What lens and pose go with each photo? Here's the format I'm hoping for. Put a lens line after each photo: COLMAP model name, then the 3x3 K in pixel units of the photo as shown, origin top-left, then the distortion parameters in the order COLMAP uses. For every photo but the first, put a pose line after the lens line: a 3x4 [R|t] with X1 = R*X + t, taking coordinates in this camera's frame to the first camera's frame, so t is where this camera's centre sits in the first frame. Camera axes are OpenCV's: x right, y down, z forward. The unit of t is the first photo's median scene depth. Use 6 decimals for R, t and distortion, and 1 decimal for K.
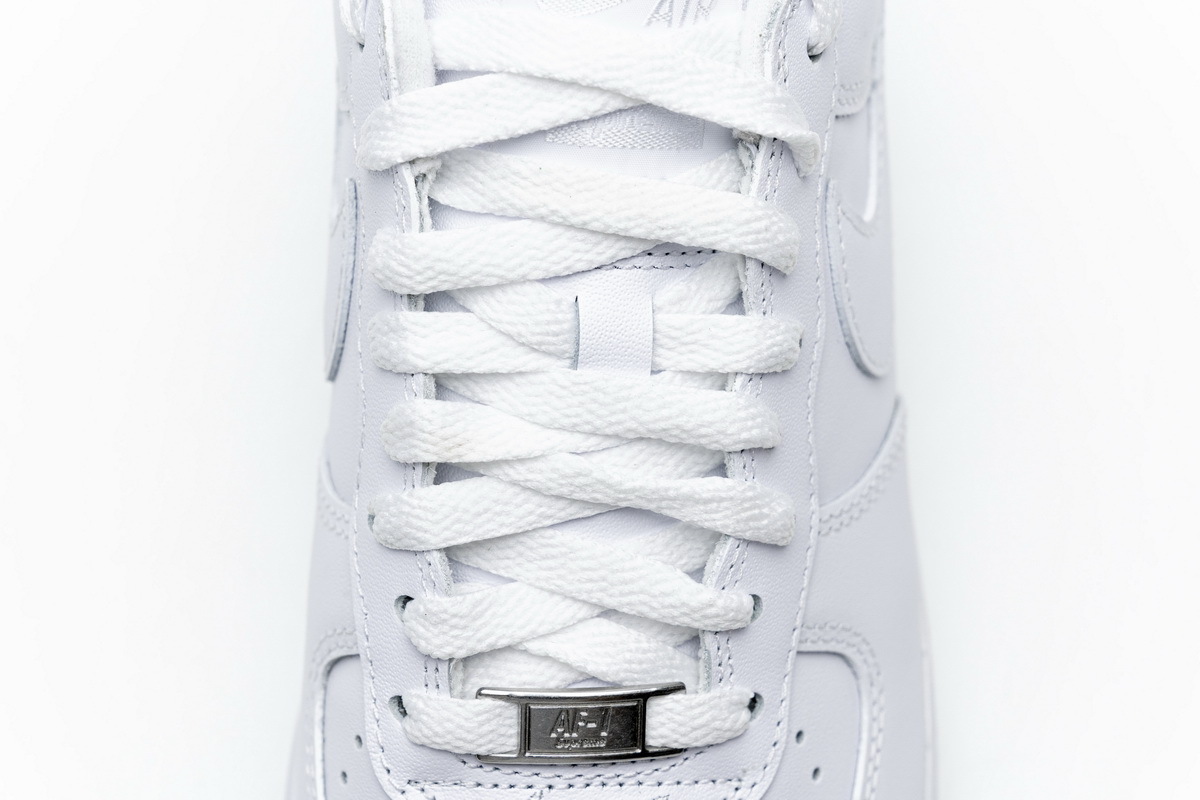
lens RADIAL K [[2365.7, 0, 600.0], [0, 2365.7, 400.0], [0, 0, 1]] dist [0.026138, -0.144762]
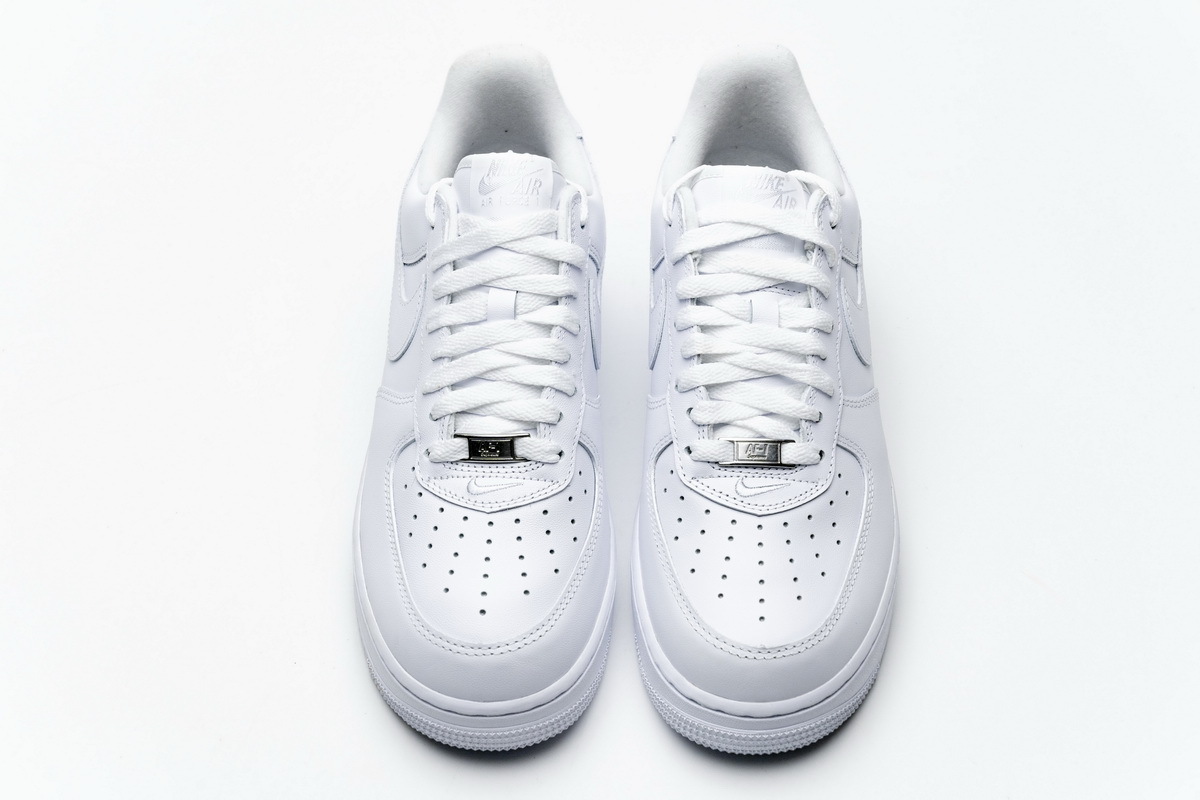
lens RADIAL K [[2365.7, 0, 600.0], [0, 2365.7, 400.0], [0, 0, 1]] dist [0.026138, -0.144762]
pose [[0.999625, -0.018136, -0.020507, -0.130705], [0.009296, 0.929440, -0.368856, 1.077815], [0.025749, 0.368527, 0.929260, -1.531017]]
